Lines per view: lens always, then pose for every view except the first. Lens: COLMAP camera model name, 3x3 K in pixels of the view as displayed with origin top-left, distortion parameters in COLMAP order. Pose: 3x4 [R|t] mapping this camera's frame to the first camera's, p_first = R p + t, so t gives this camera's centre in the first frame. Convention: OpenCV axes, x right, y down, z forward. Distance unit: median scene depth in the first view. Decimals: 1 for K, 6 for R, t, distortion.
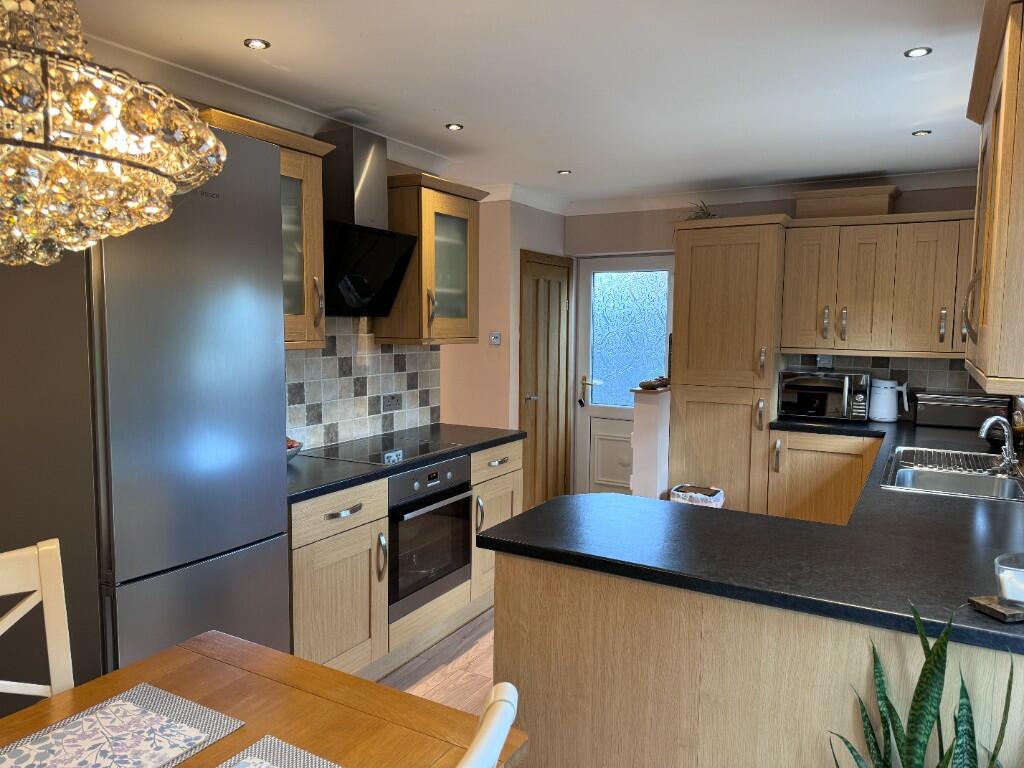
lens RADIAL K [[719.5, 0, 518.8], [0, 719.5, 389.0], [0, 0, 1]] dist [0.107342, -0.167956]
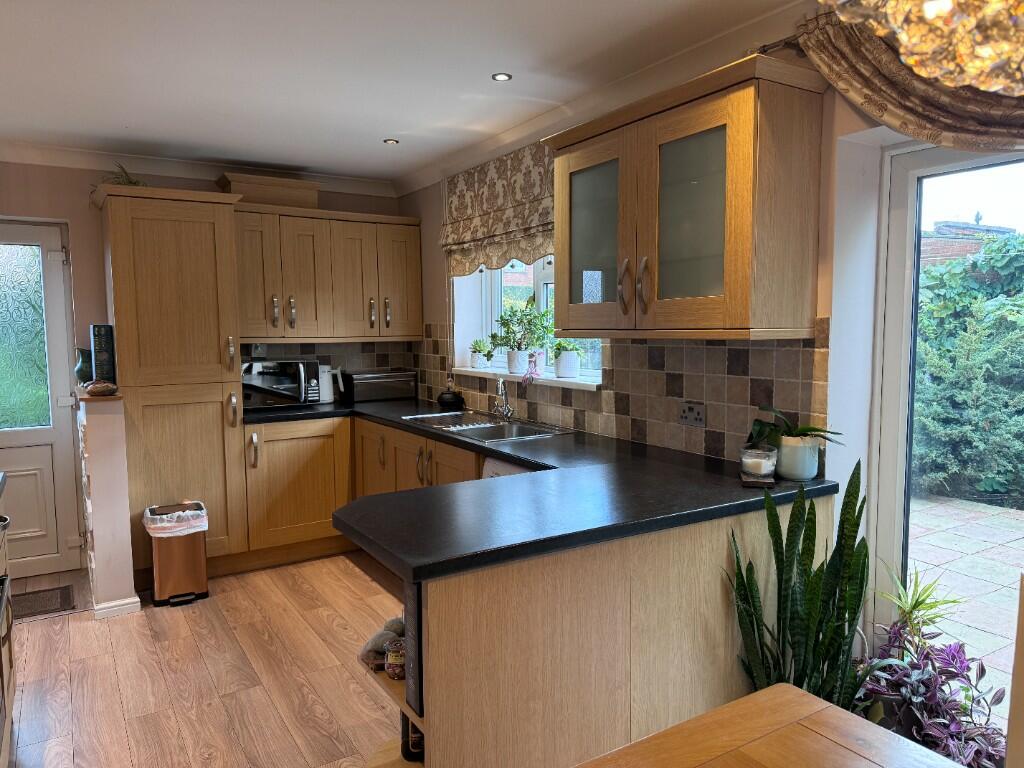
lens RADIAL K [[719.5, 0, 518.8], [0, 719.5, 389.0], [0, 0, 1]] dist [0.107342, -0.167956]
pose [[0.469630, -0.093397, 0.877909, -0.310912], [0.094249, 0.994010, 0.055331, -0.008652], [-0.877818, 0.056757, 0.475619, 0.243569]]
